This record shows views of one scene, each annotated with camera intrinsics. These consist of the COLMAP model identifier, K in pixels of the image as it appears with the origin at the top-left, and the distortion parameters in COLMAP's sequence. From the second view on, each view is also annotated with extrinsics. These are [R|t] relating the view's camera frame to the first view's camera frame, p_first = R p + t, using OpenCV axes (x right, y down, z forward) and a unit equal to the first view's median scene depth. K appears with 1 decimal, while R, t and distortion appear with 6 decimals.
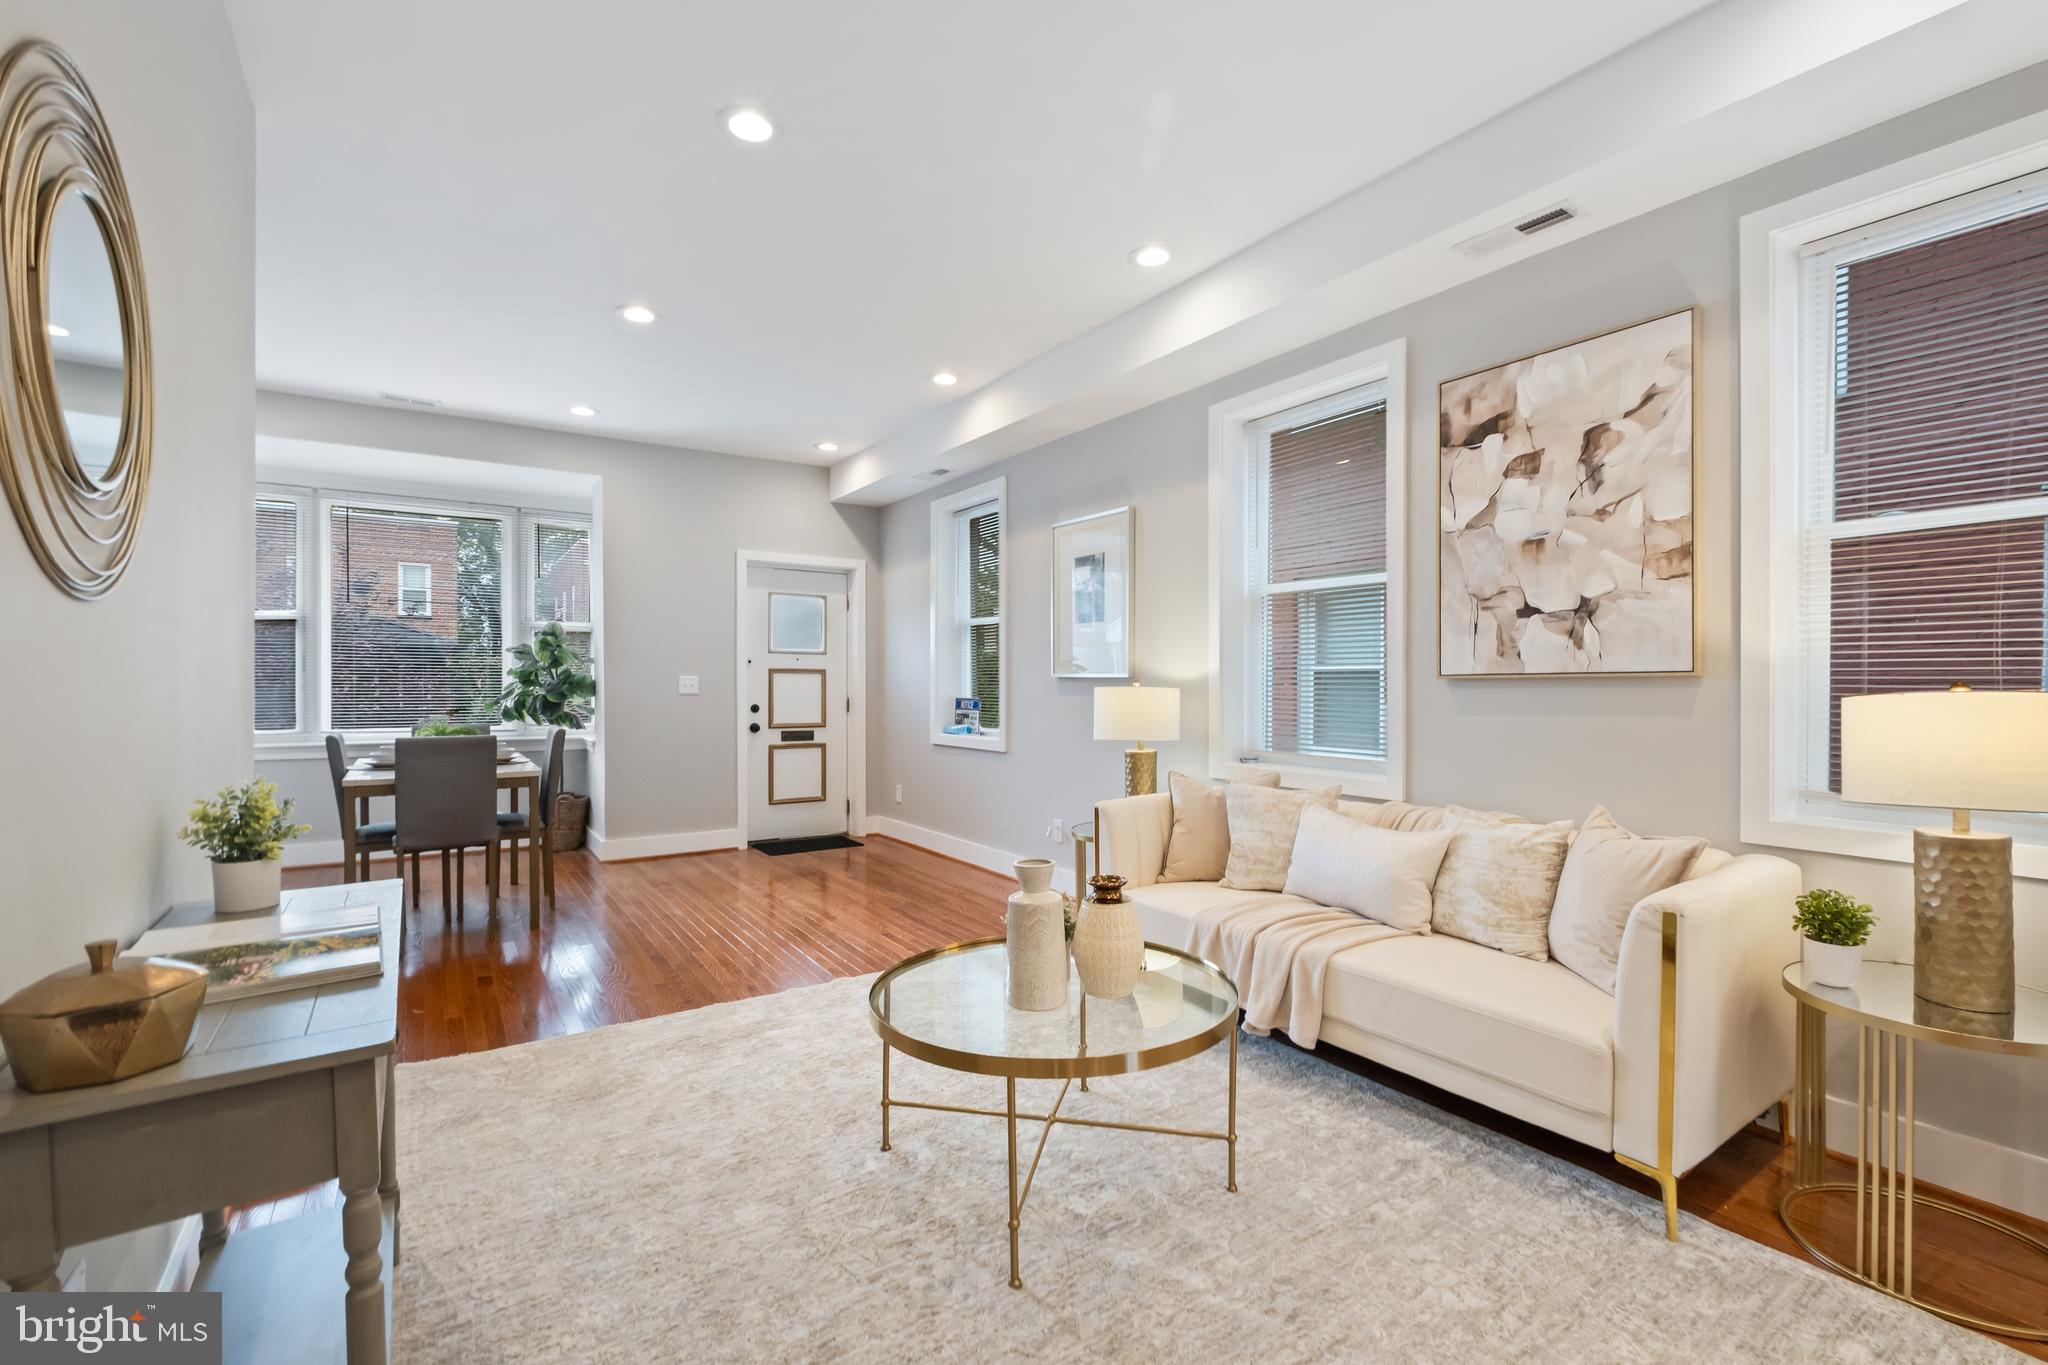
lens RADIAL K [[926.2, 0, 1027.0], [0, 926.2, 686.1], [0, 0, 1]] dist [0.002167, -0.000151]
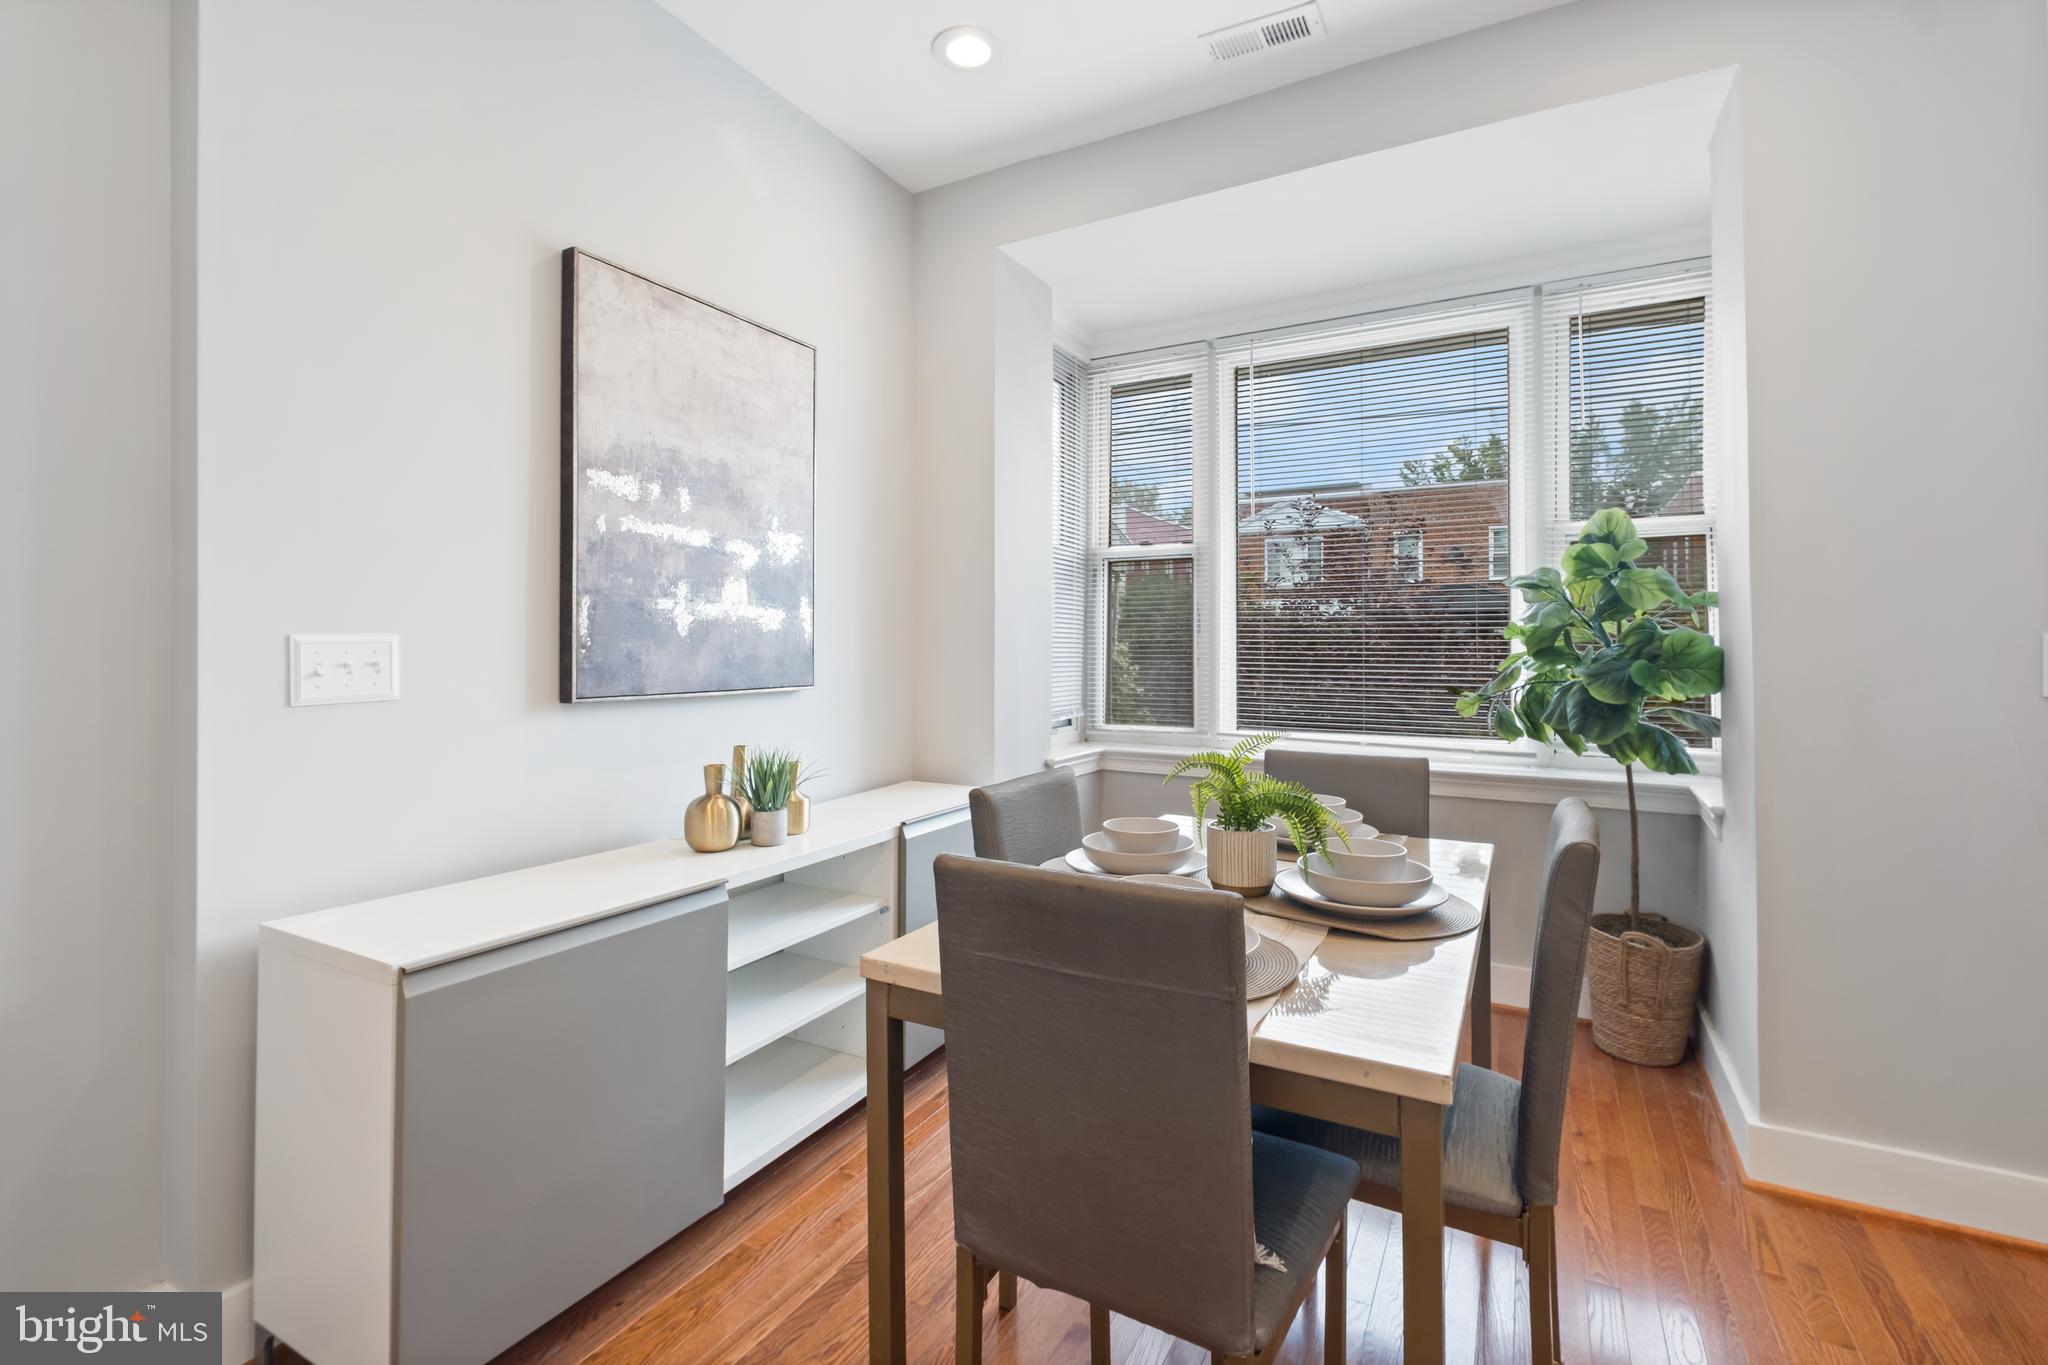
lens RADIAL K [[926.2, 0, 1039.3], [0, 926.2, 634.4], [0, 0, 1]] dist [0.002167, -0.000151]
pose [[0.482475, -0.015317, -0.875776, -0.266636], [-0.001828, 0.999827, -0.018494, -0.004699], [0.875908, 0.010524, 0.482364, 0.567776]]
